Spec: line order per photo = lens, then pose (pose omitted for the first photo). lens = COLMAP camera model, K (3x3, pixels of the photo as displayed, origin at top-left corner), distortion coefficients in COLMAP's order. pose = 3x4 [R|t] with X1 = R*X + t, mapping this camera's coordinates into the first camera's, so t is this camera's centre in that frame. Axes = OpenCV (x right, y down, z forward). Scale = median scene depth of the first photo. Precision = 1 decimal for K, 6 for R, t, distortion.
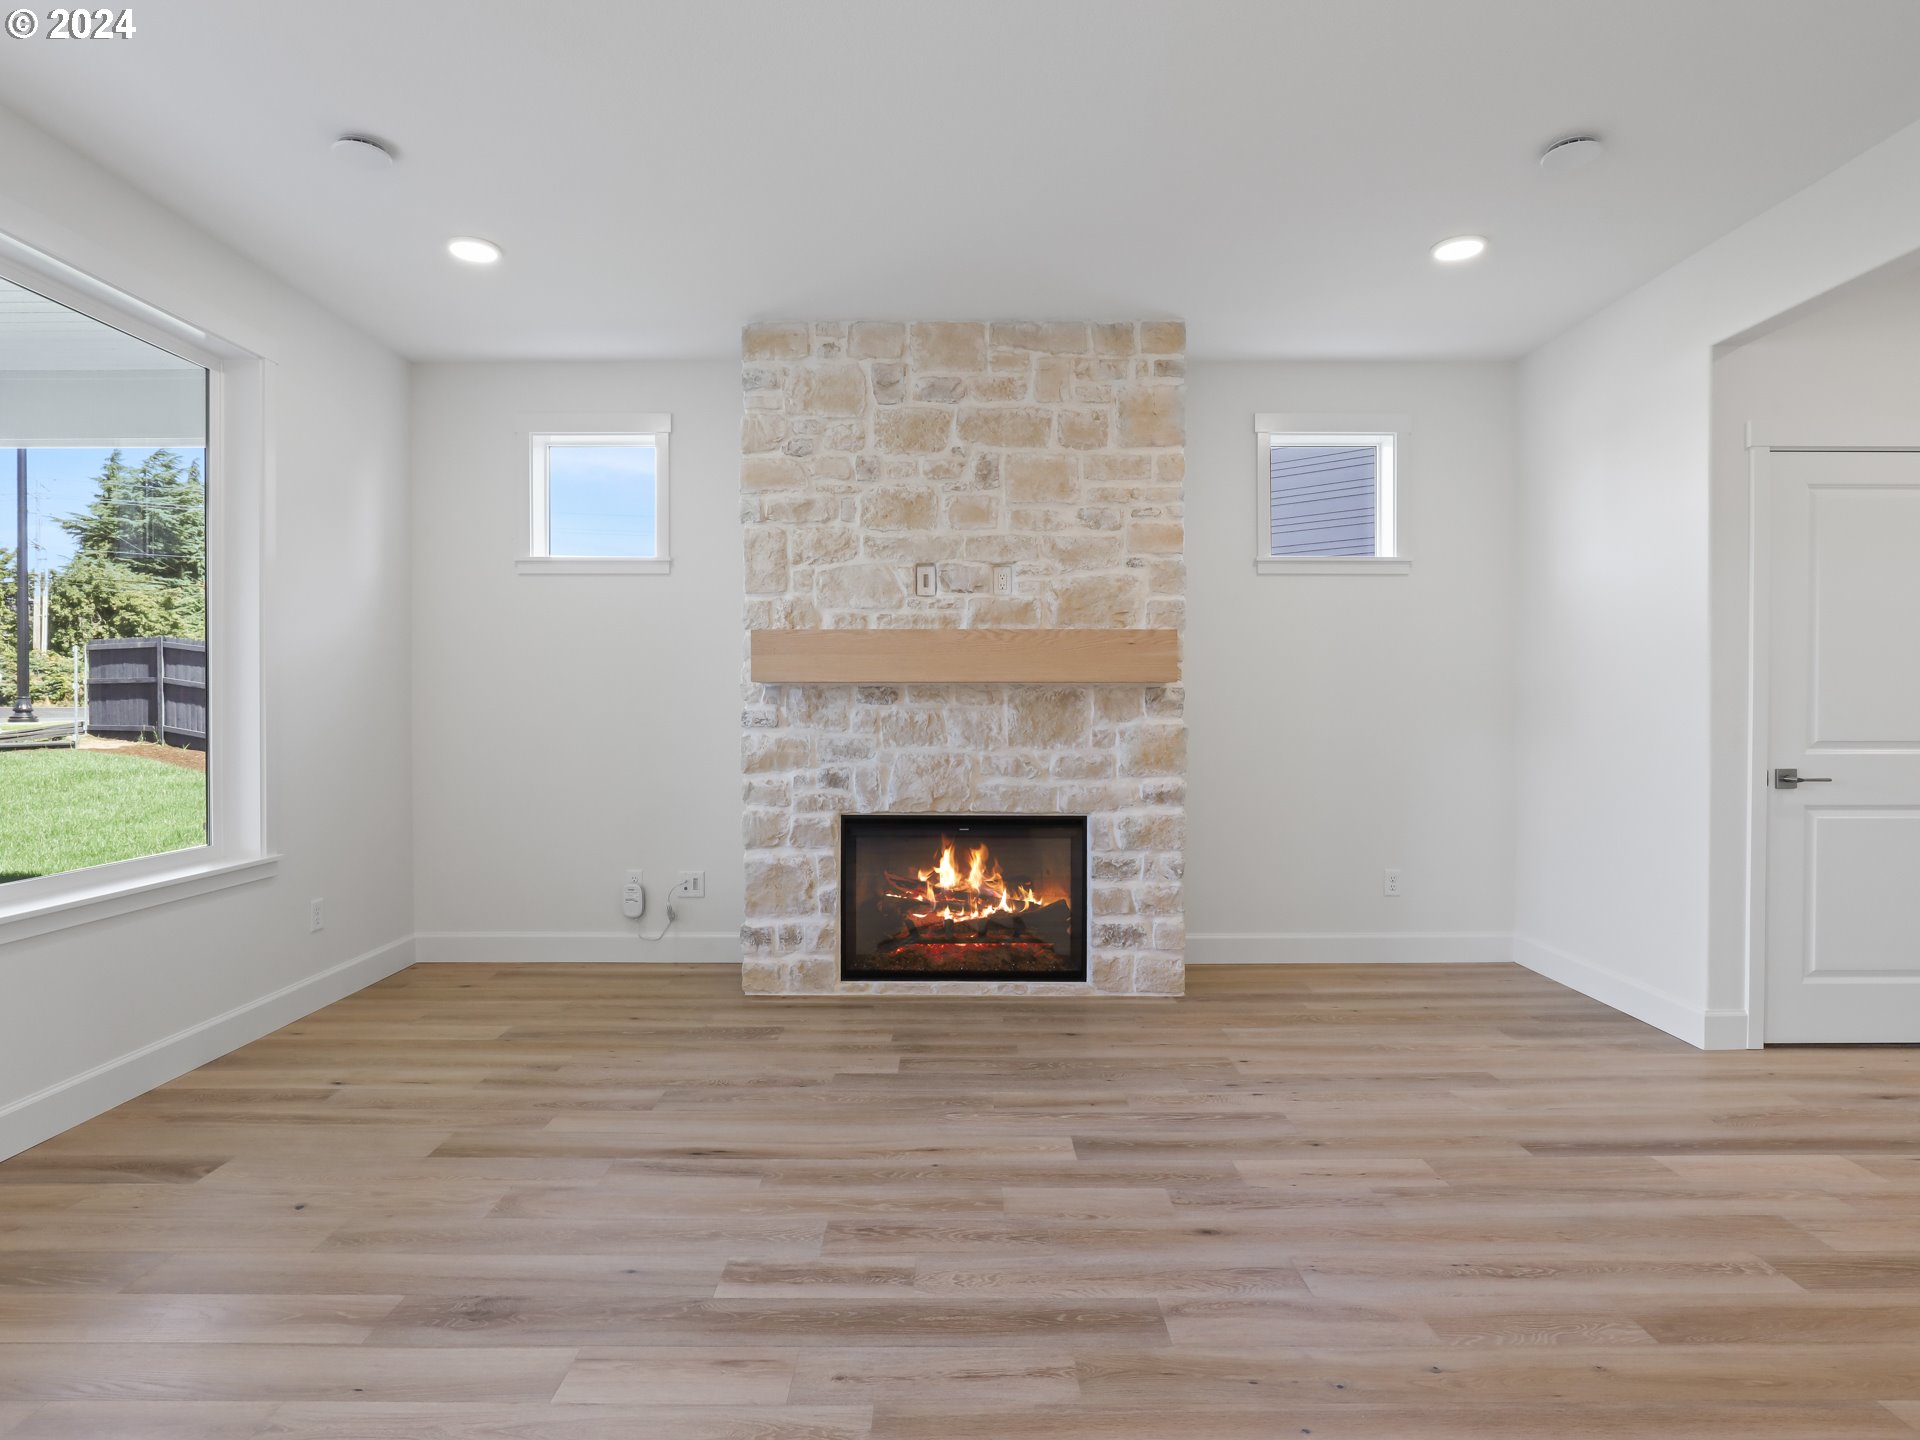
lens RADIAL K [[993.5, 0, 954.8], [0, 993.5, 714.9], [0, 0, 1]] dist [-0.015437, 0.001849]
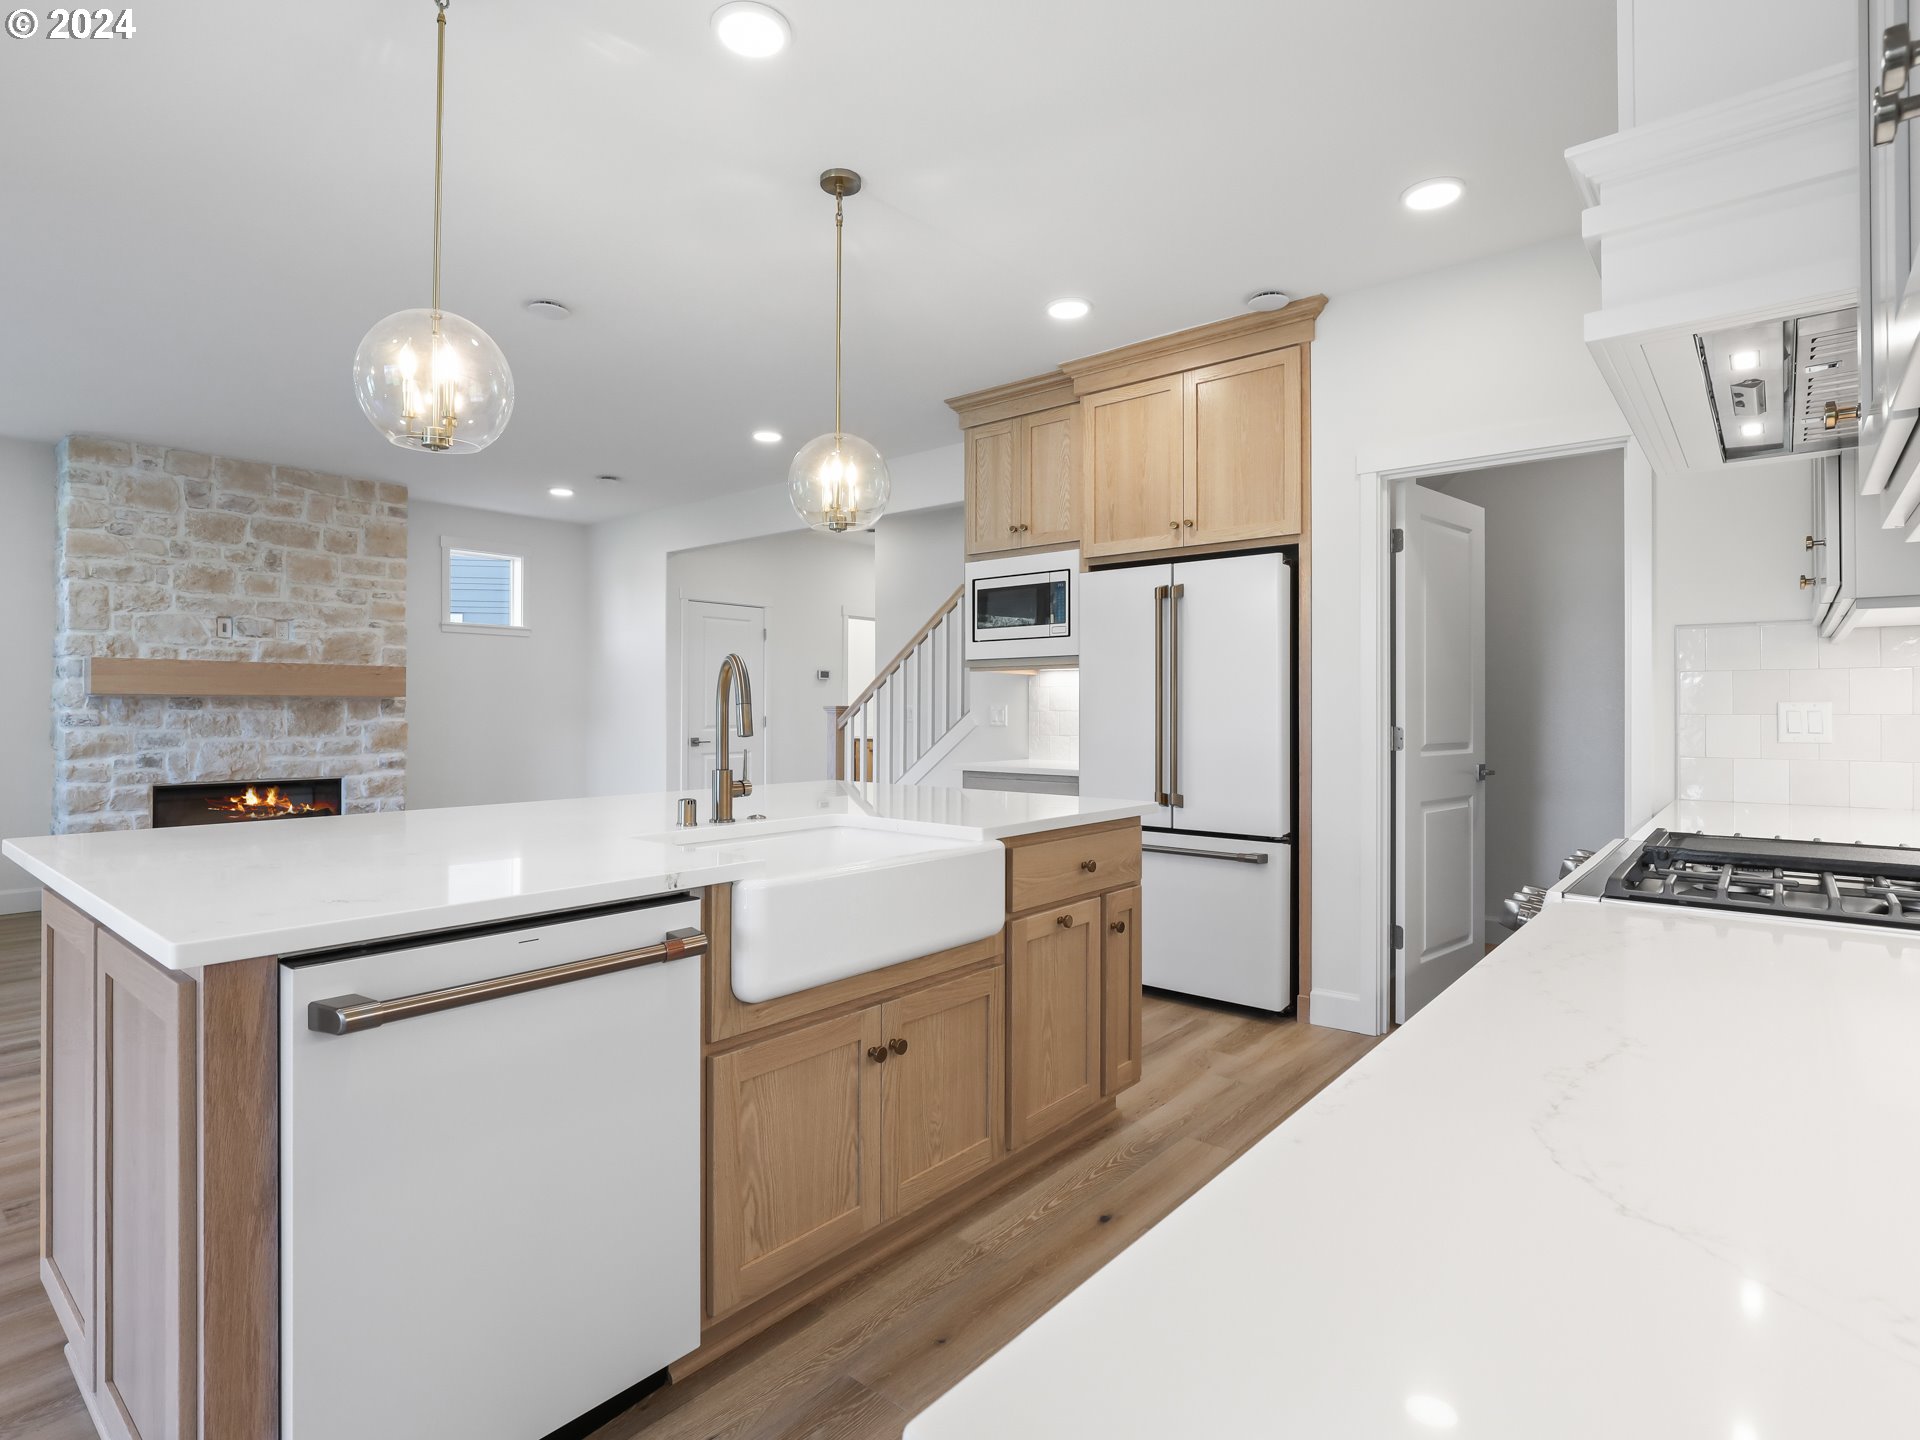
lens RADIAL K [[992.5, 0, 948.6], [0, 992.5, 702.1], [0, 0, 1]] dist [-0.024934, 0.009256]
pose [[0.645889, 0.006693, 0.763402, -0.460101], [0.007500, 0.999858, -0.015111, 0.008783], [-0.763394, 0.015485, 0.645747, -0.808389]]
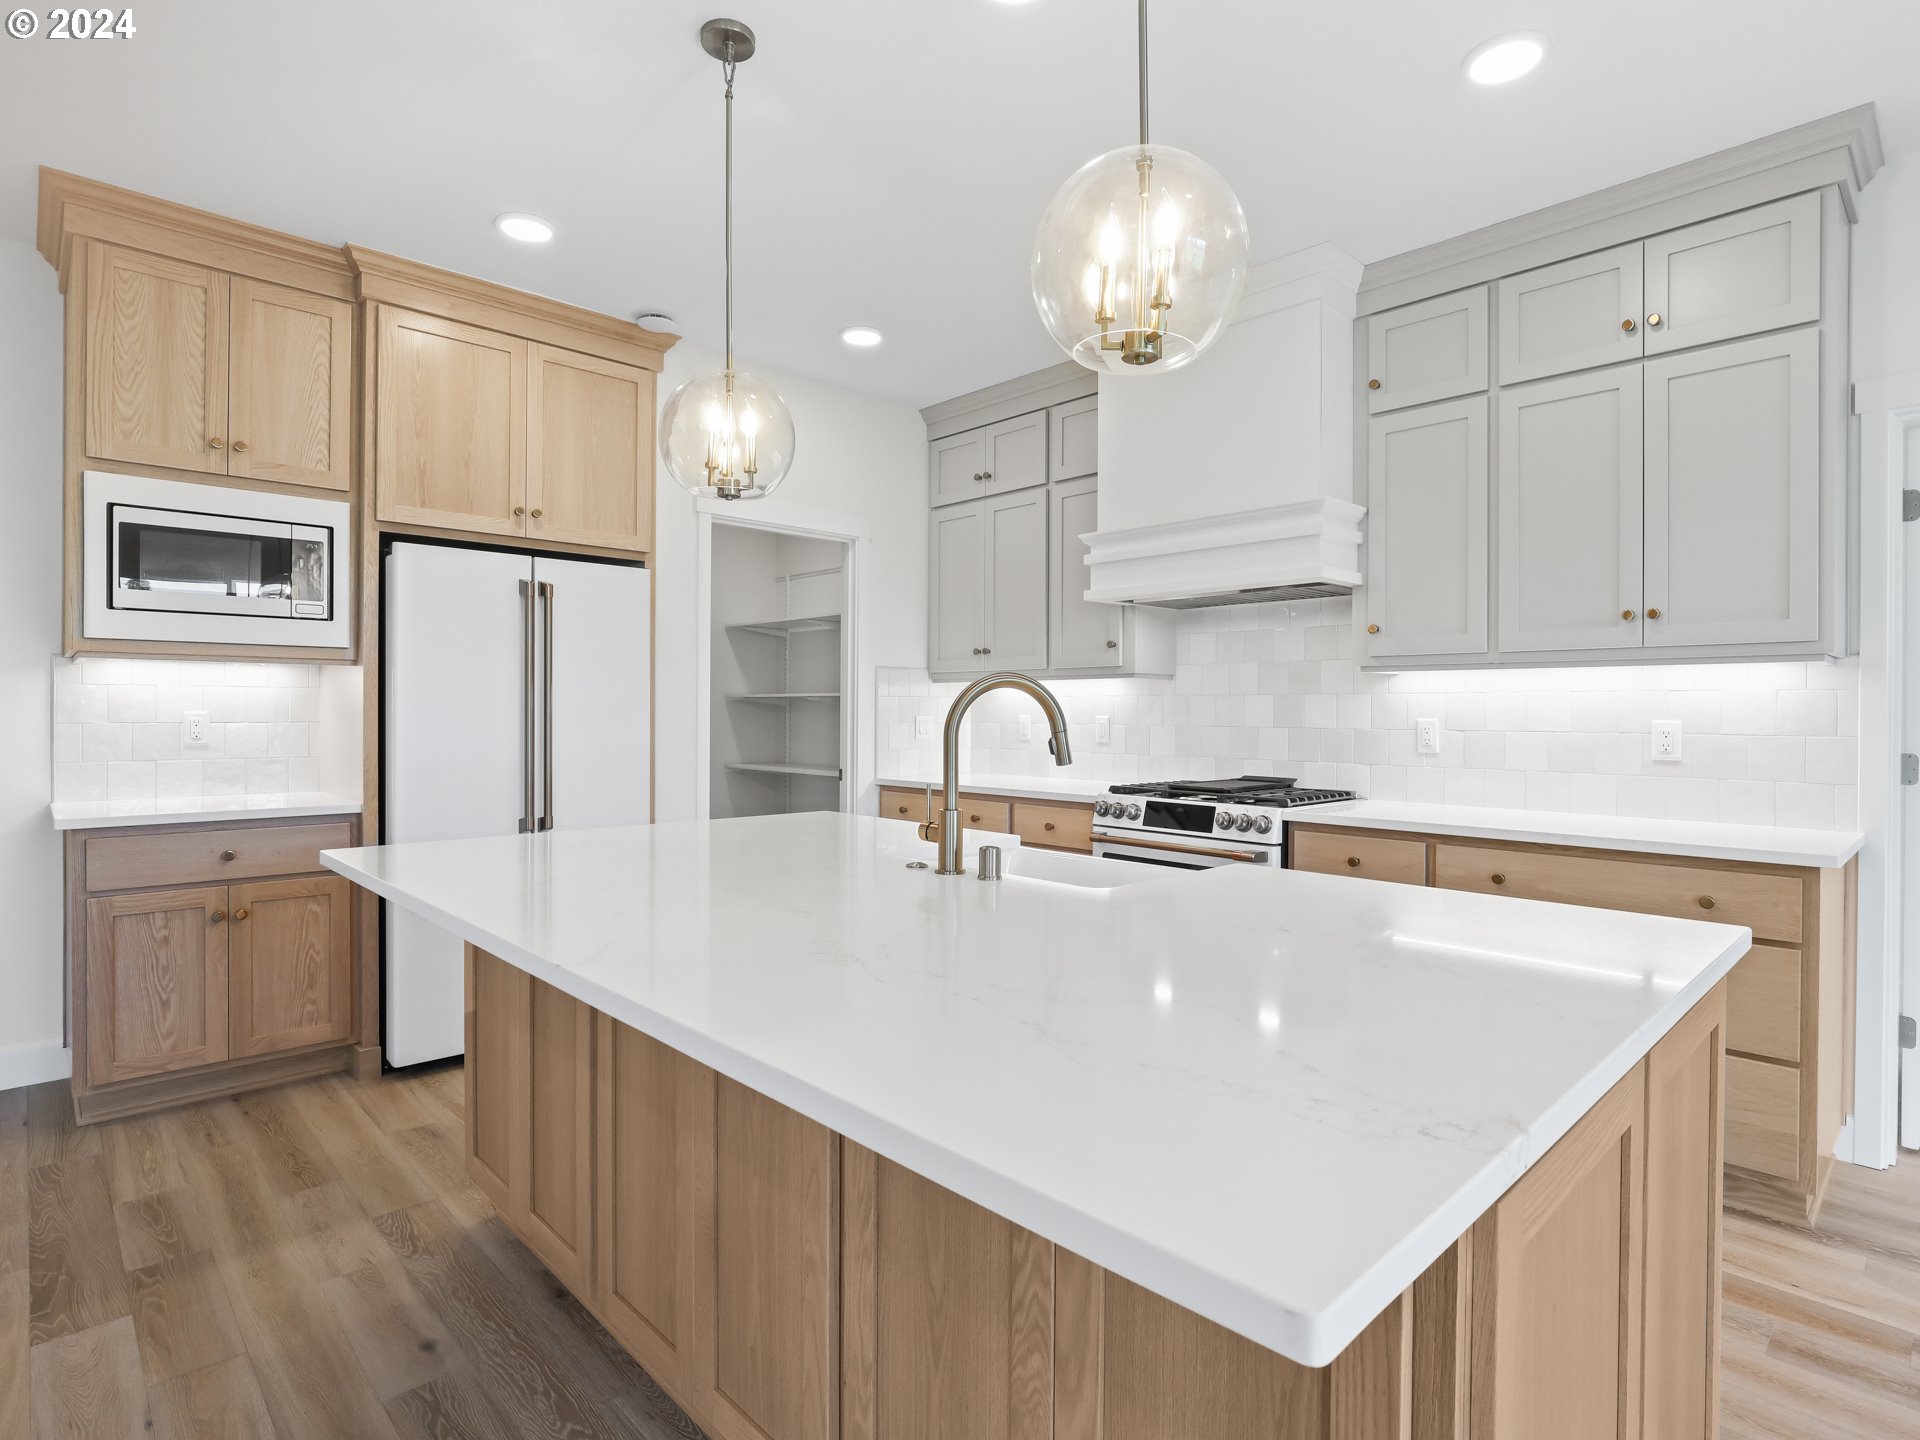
lens RADIAL K [[993.5, 0, 954.8], [0, 993.5, 714.9], [0, 0, 1]] dist [-0.015437, 0.001849]
pose [[-0.688153, -0.006652, 0.725535, -0.451480], [0.002865, 0.999925, 0.011886, -0.012595], [-0.725560, 0.010258, -0.688083, -0.003943]]
